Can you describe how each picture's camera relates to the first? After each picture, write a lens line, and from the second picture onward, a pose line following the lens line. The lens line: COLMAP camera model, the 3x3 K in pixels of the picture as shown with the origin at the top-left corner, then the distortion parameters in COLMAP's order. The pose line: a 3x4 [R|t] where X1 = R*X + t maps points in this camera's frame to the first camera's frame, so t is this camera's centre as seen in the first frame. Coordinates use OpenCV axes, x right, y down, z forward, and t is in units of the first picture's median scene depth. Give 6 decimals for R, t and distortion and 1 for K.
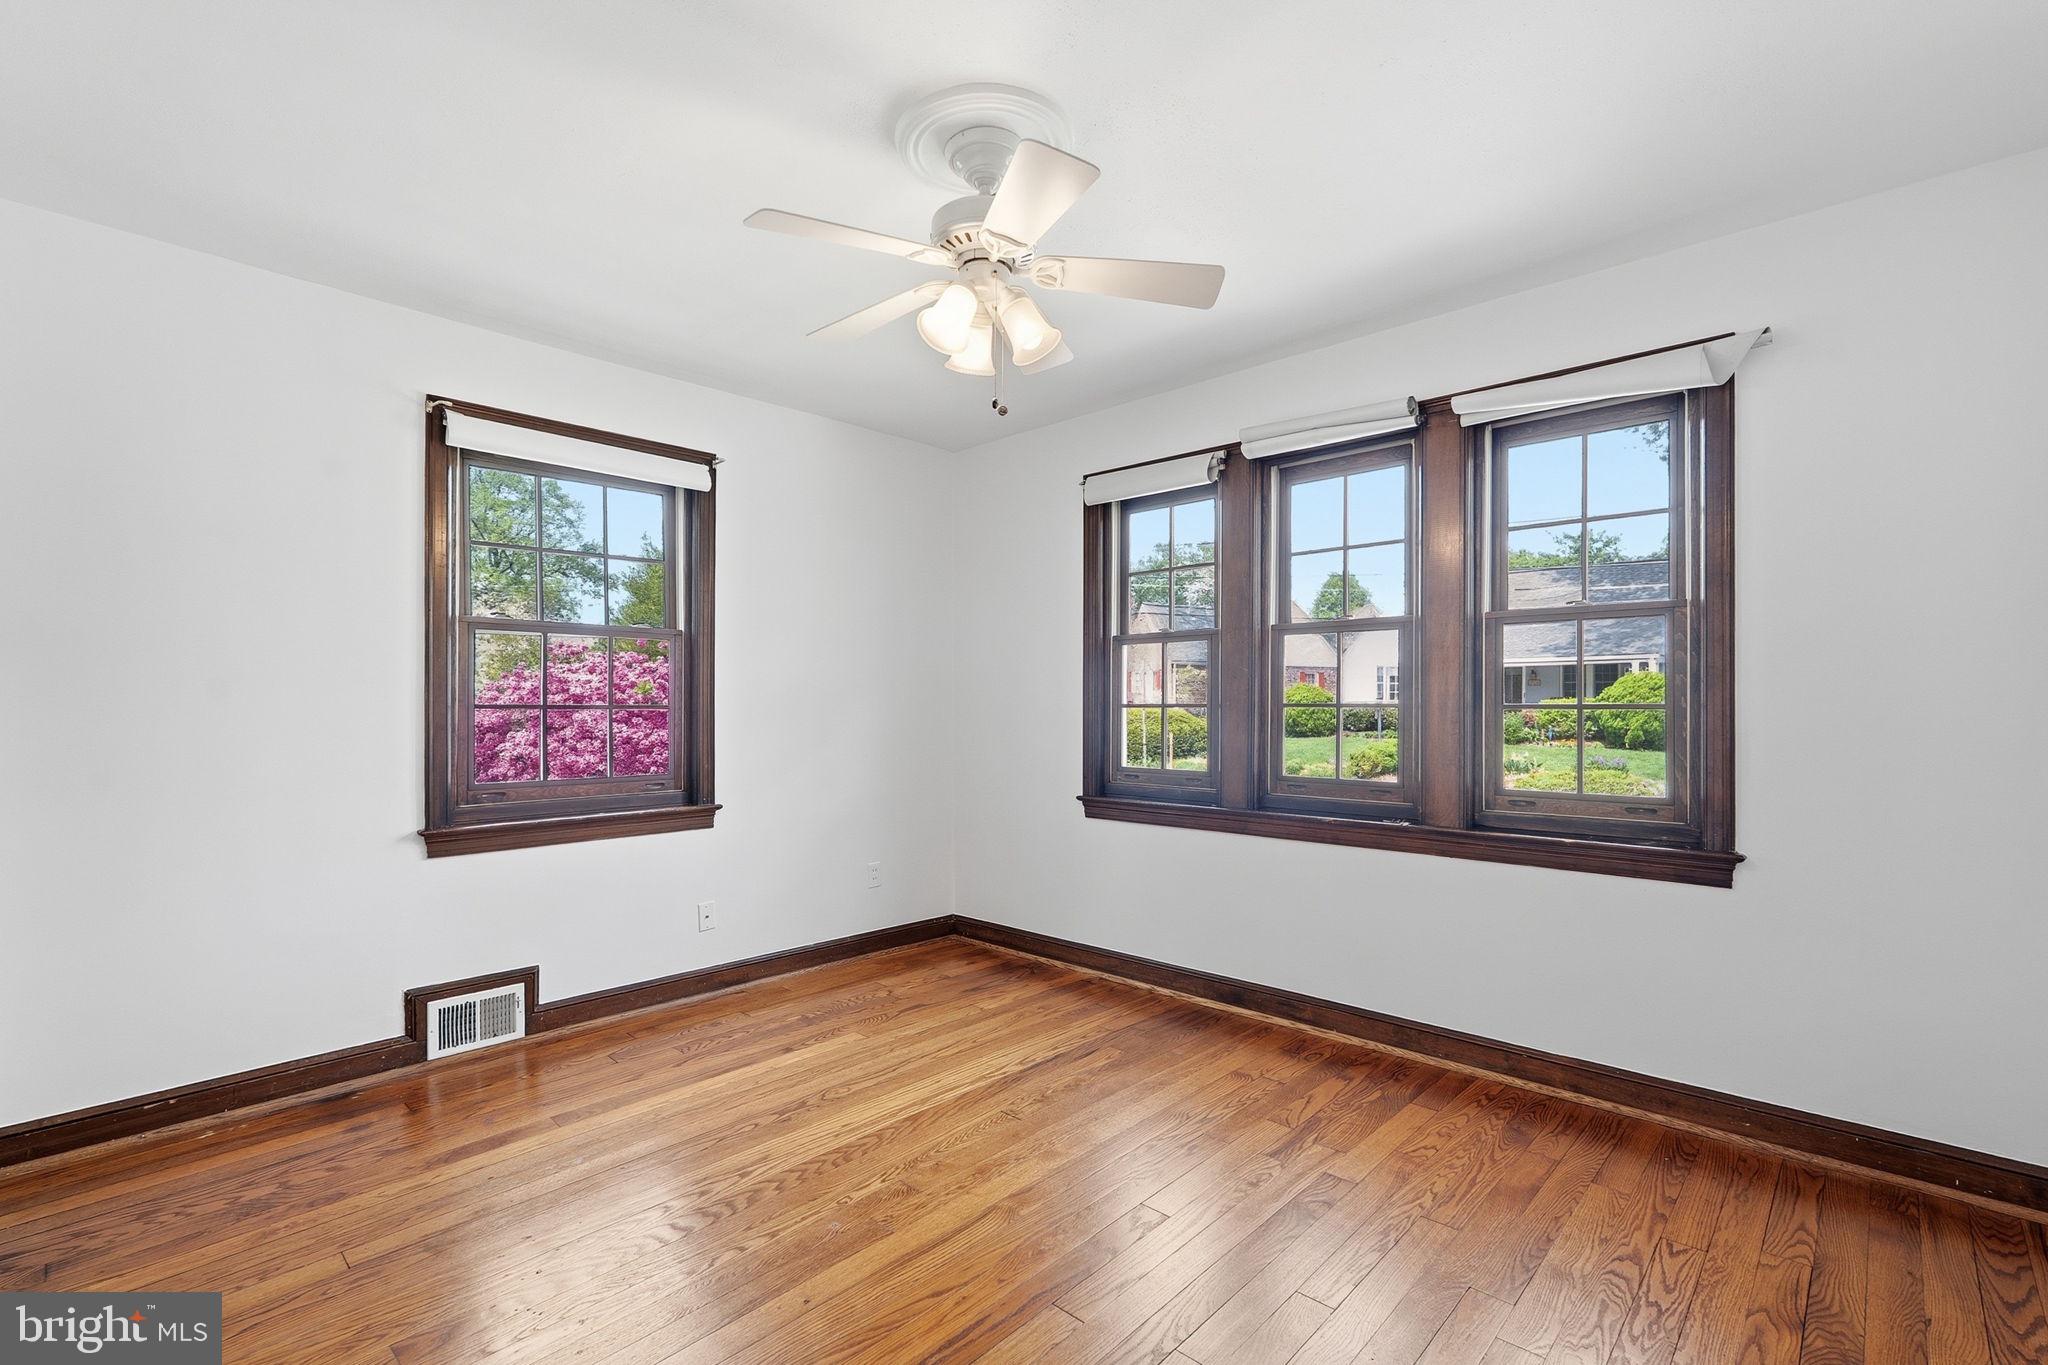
lens RADIAL K [[903.7, 0, 1043.9], [0, 903.7, 689.9], [0, 0, 1]] dist [-0.001199, -0.000058]
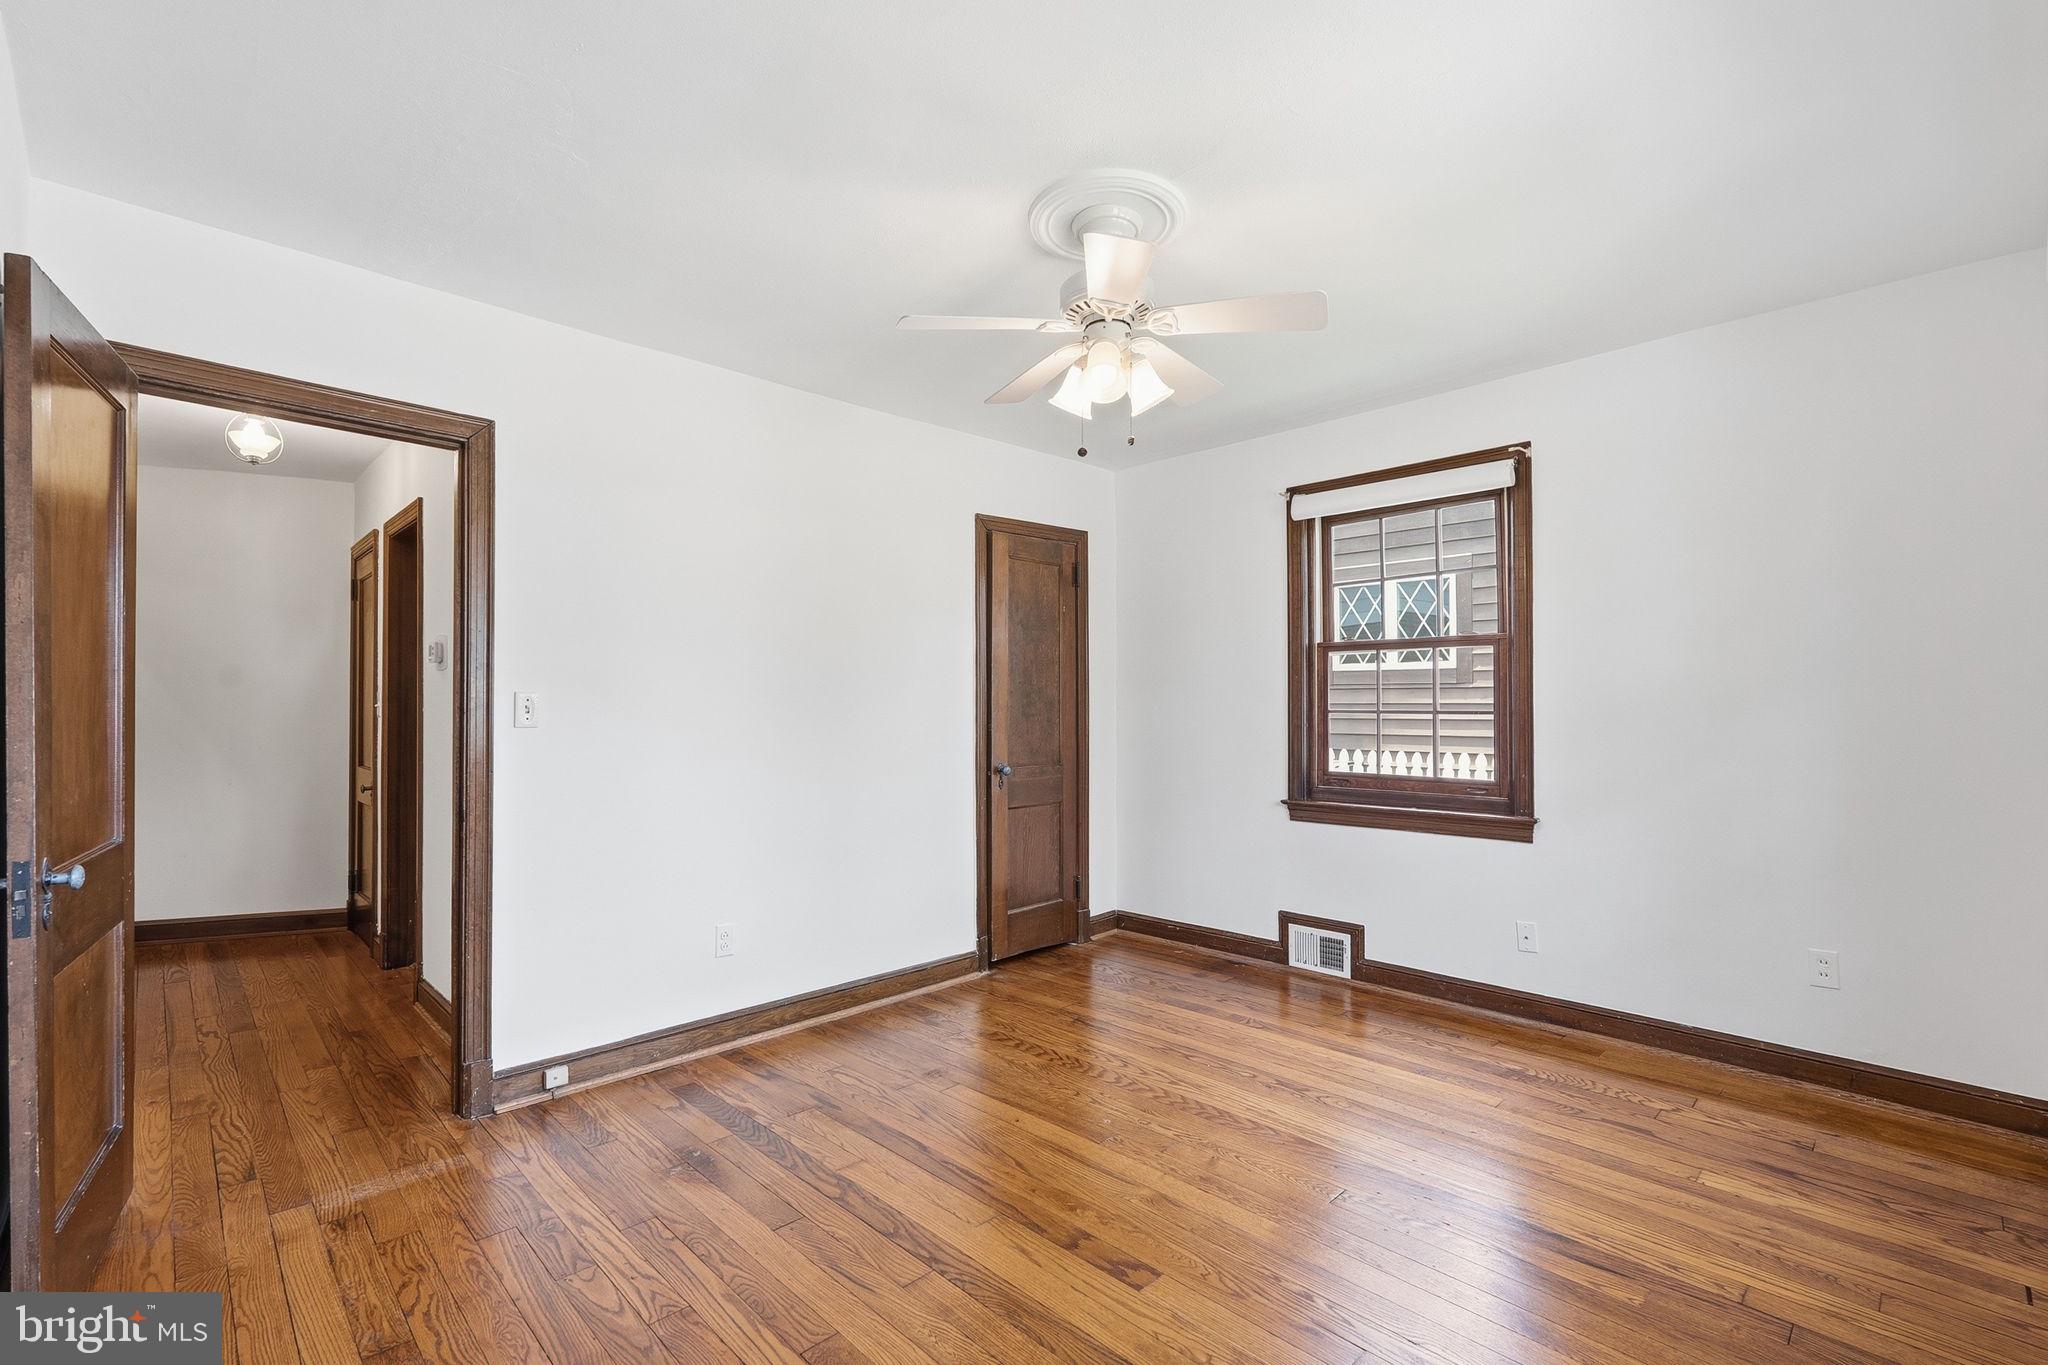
lens RADIAL K [[903.7, 0, 1043.9], [0, 903.7, 689.9], [0, 0, 1]] dist [-0.001199, -0.000058]
pose [[-0.032784, -0.022314, -0.999213, 0.662185], [0.012930, 0.999658, -0.022748, 0.011672], [0.999379, -0.013665, -0.032485, 0.610557]]
